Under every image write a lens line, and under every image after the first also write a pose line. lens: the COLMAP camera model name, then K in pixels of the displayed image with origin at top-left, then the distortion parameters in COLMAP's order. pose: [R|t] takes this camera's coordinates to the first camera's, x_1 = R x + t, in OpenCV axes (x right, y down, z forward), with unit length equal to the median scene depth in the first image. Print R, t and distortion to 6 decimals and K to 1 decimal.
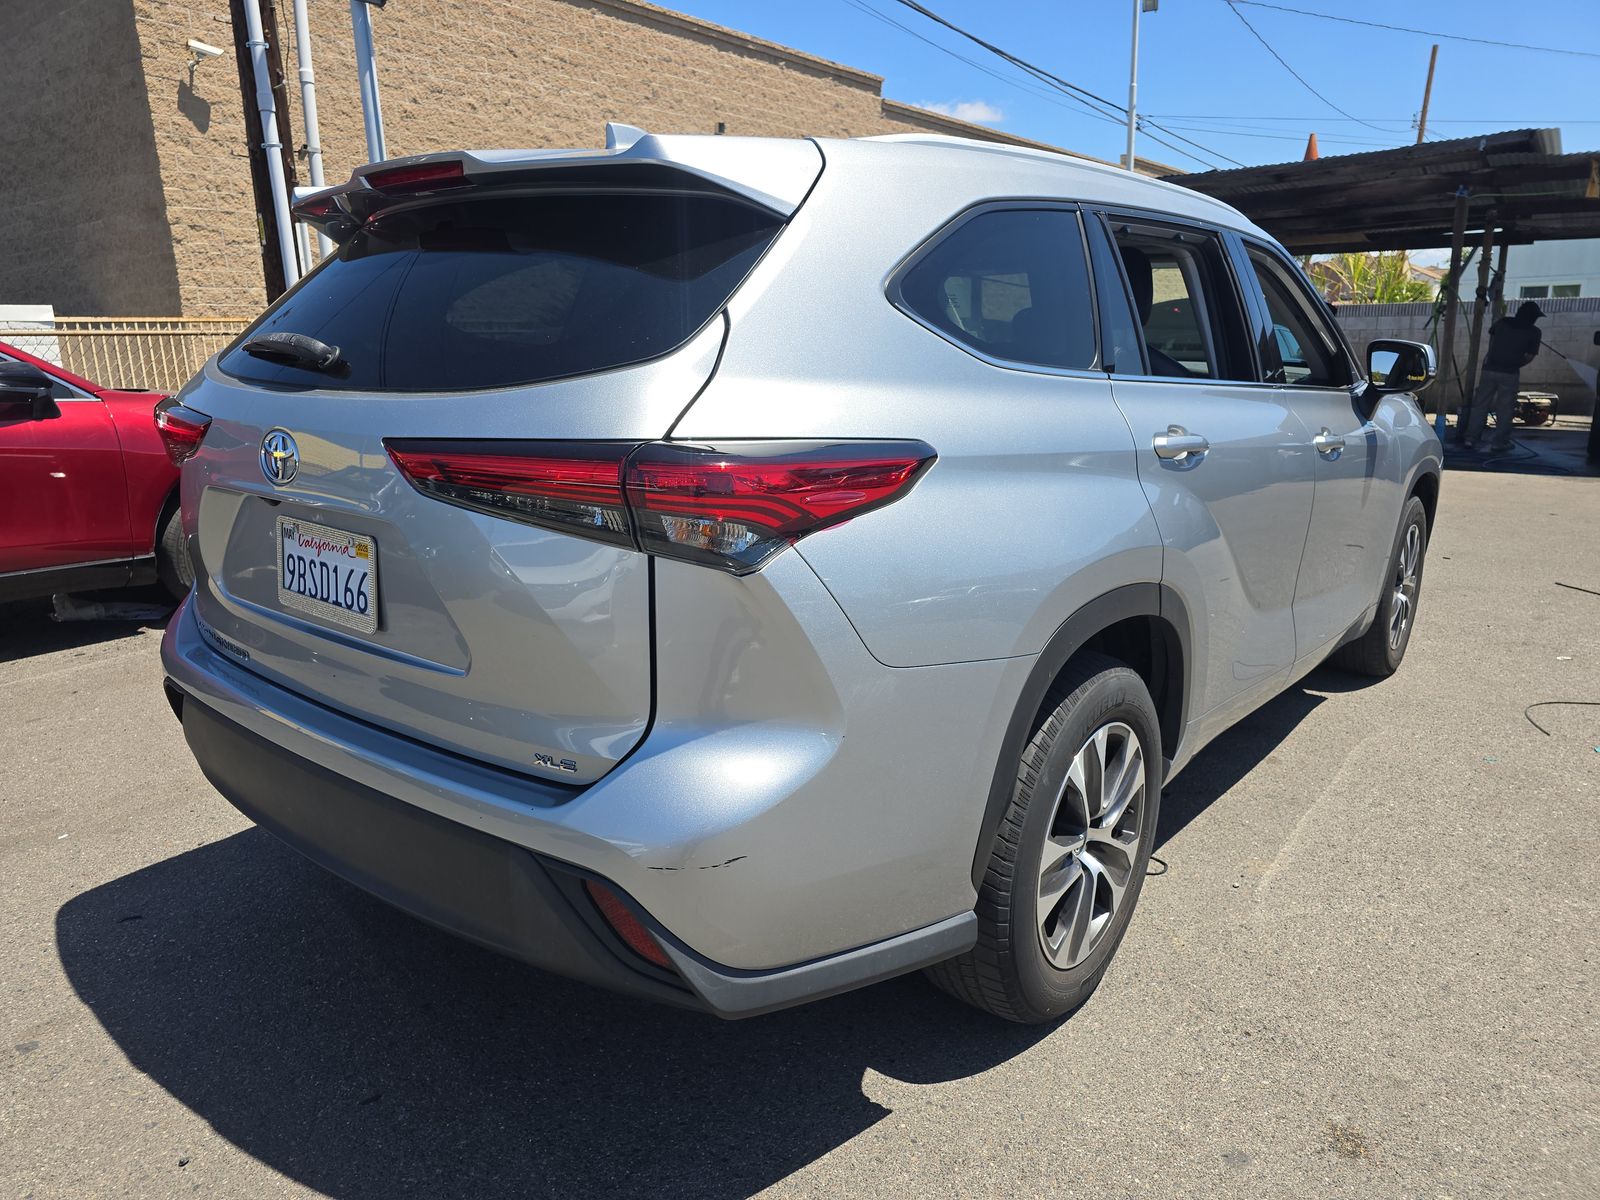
lens RADIAL K [[1094.2, 0, 790.7], [0, 1094.2, 602.6], [0, 0, 1]] dist [0.050342, -0.040004]
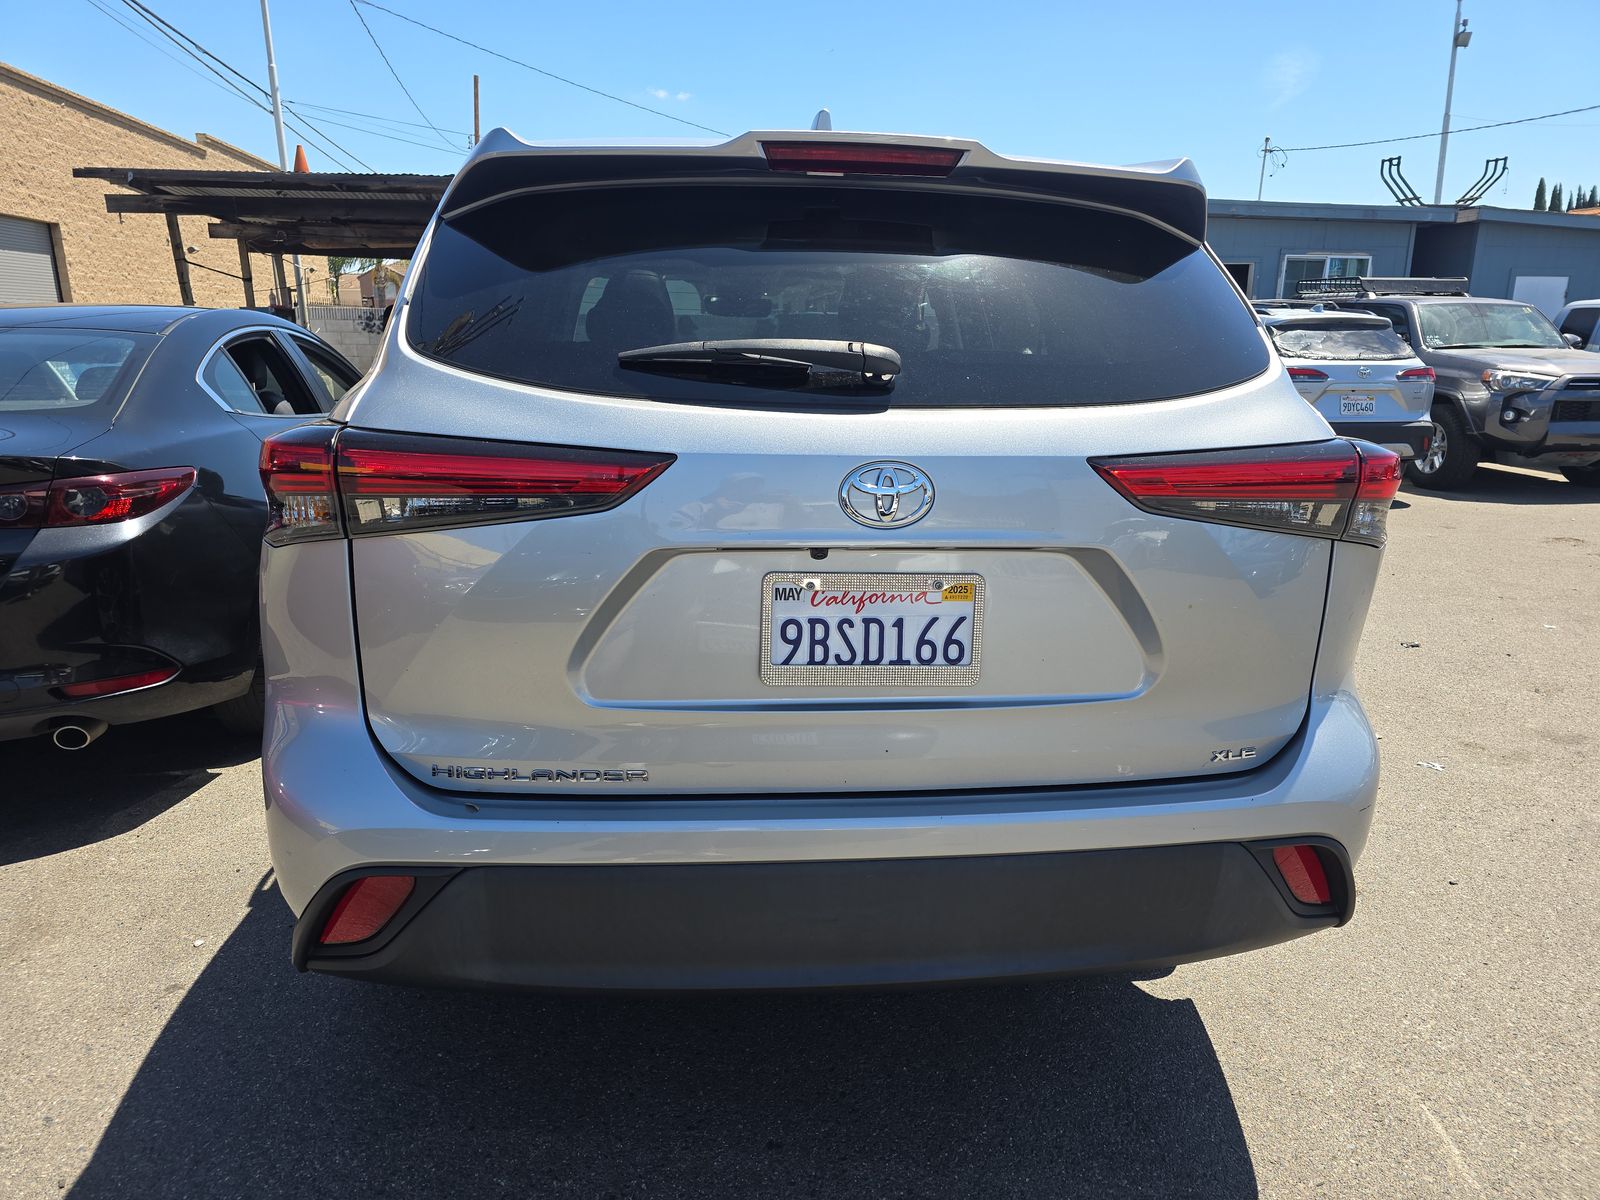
lens RADIAL K [[1094.2, 0, 790.7], [0, 1094.2, 602.6], [0, 0, 1]] dist [0.050342, -0.040004]
pose [[0.699186, -0.152984, 0.698380, -1.020708], [0.152072, 0.986308, 0.063808, -0.107678], [-0.698579, 0.061590, 0.712877, 0.448059]]
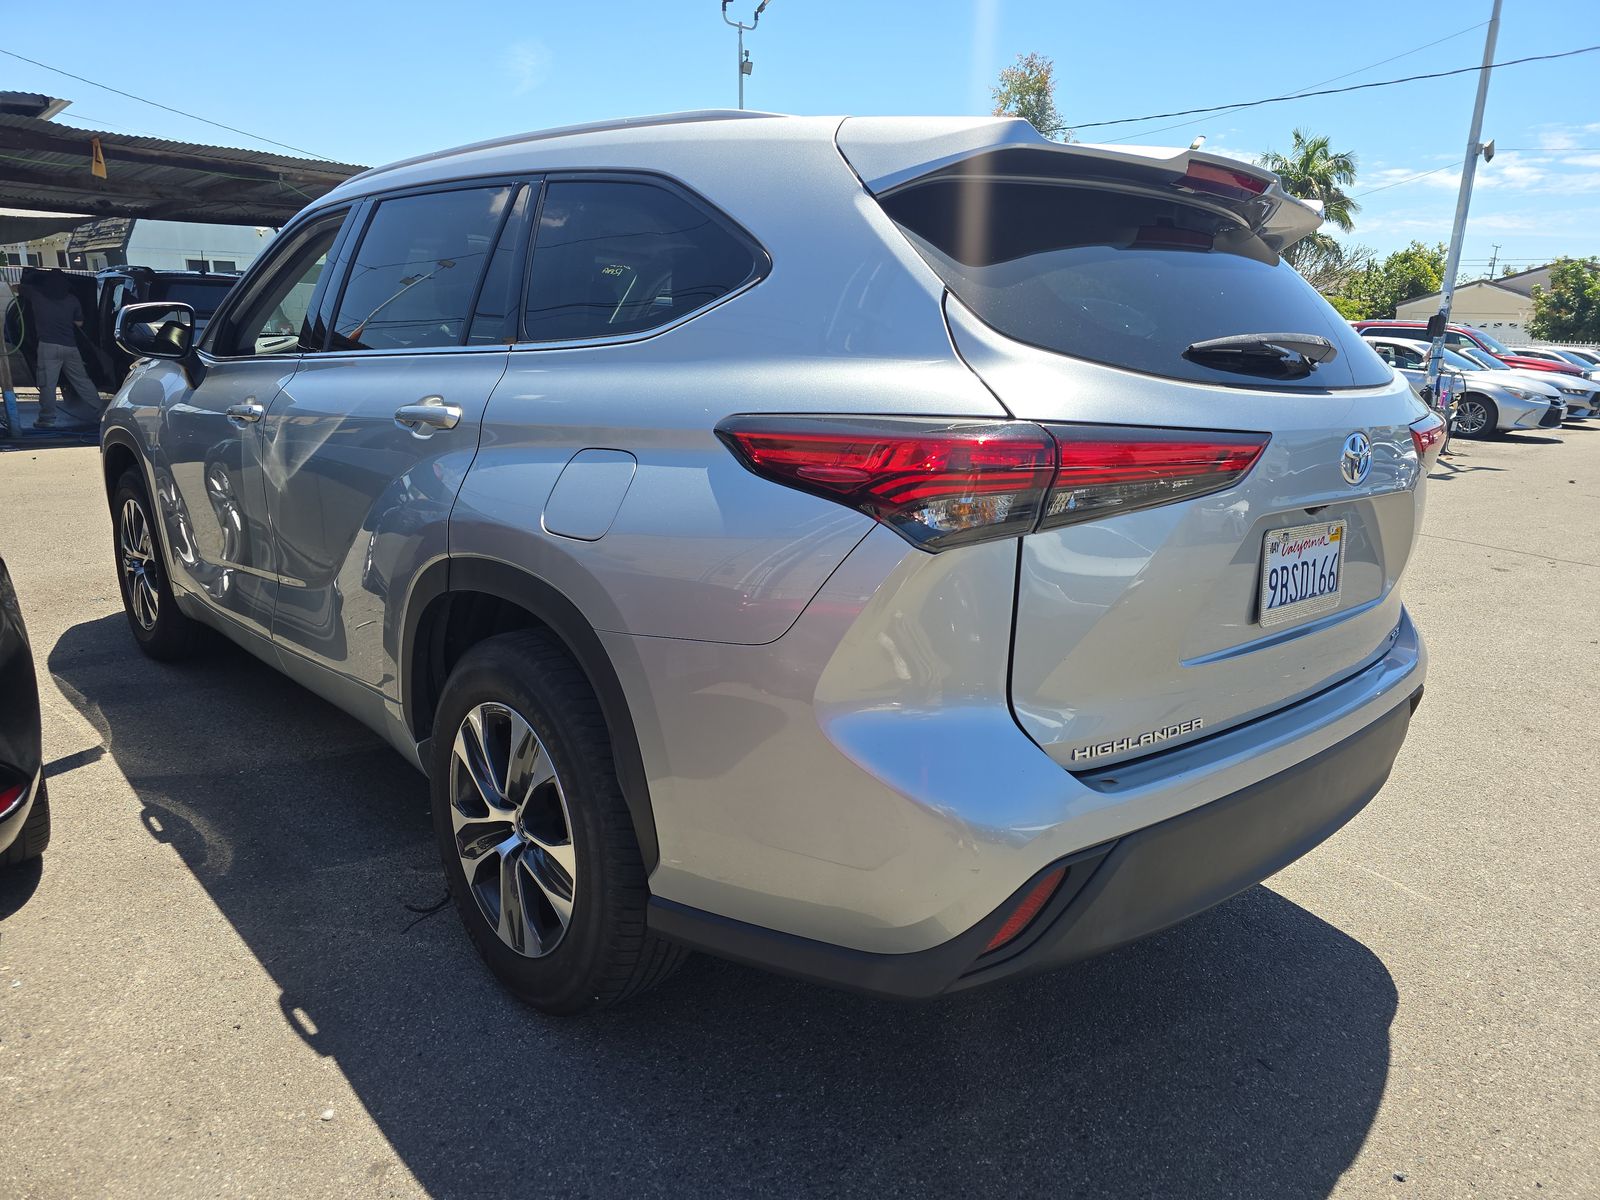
lens RADIAL K [[1094.2, 0, 790.7], [0, 1094.2, 602.6], [0, 0, 1]] dist [0.050342, -0.040004]
pose [[0.139486, -0.226402, 0.963995, -1.455442], [0.196111, 0.960545, 0.197215, -0.288755], [-0.970610, 0.161541, 0.178383, 1.262915]]
